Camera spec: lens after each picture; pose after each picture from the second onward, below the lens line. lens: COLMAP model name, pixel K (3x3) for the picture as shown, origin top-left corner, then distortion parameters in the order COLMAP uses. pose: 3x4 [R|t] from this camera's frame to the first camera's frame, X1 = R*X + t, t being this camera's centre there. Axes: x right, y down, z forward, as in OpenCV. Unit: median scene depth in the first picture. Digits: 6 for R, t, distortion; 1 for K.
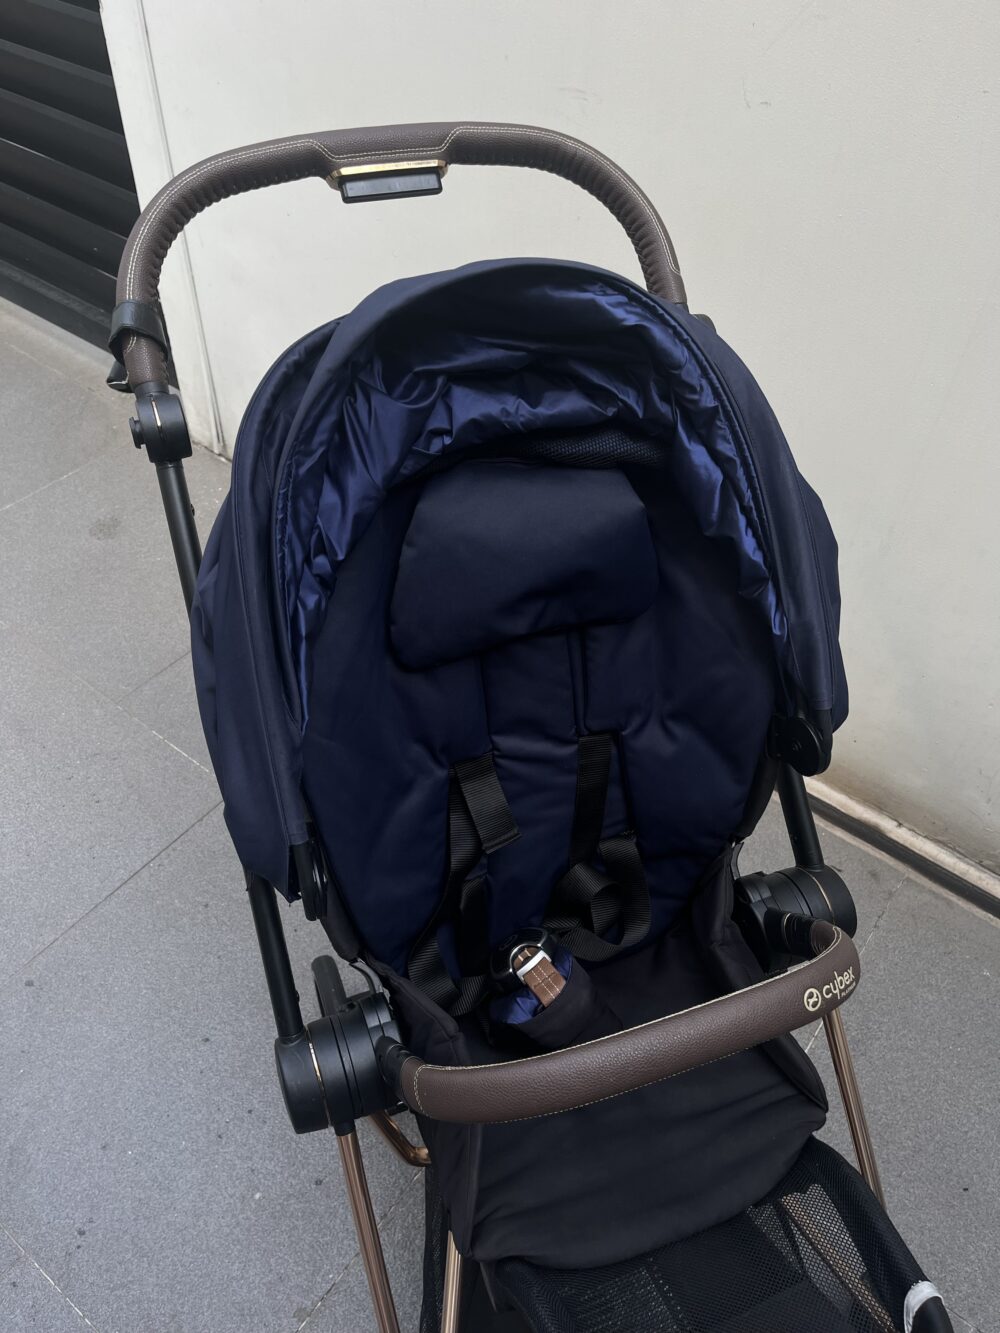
lens RADIAL K [[1018.2, 0, 494.6], [0, 1018.2, 667.2], [0, 0, 1]] dist [0.074116, -0.111171]
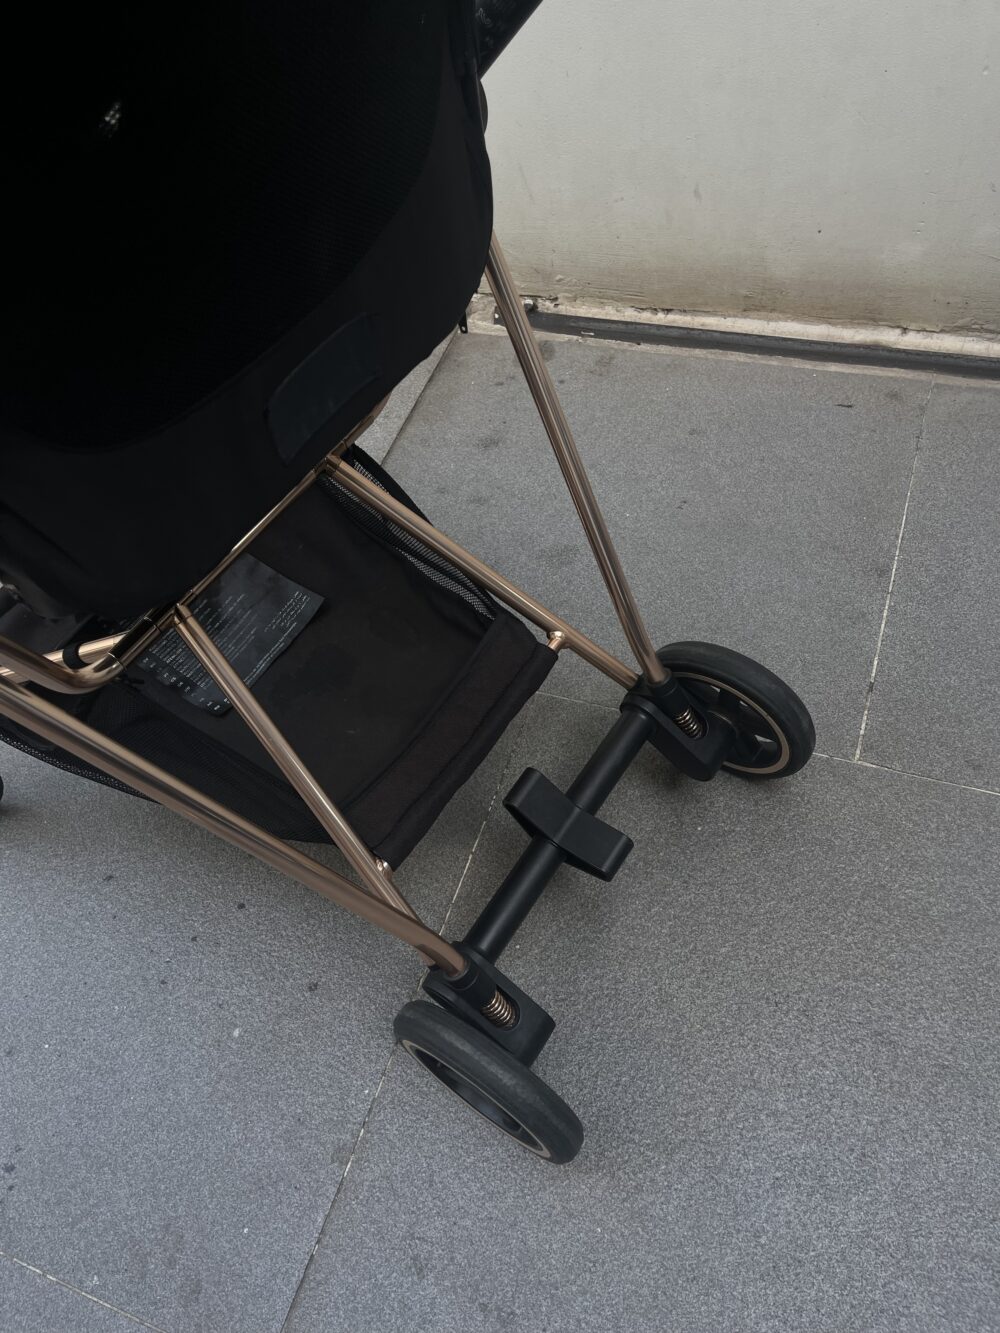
lens RADIAL K [[1018.2, 0, 503.5], [0, 1018.2, 672.1], [0, 0, 1]] dist [0.074116, -0.111171]
pose [[0.939011, -0.342305, 0.032955, 0.004467], [0.335429, 0.932823, 0.131637, 0.262866], [-0.075801, -0.112554, 0.990750, 0.329968]]
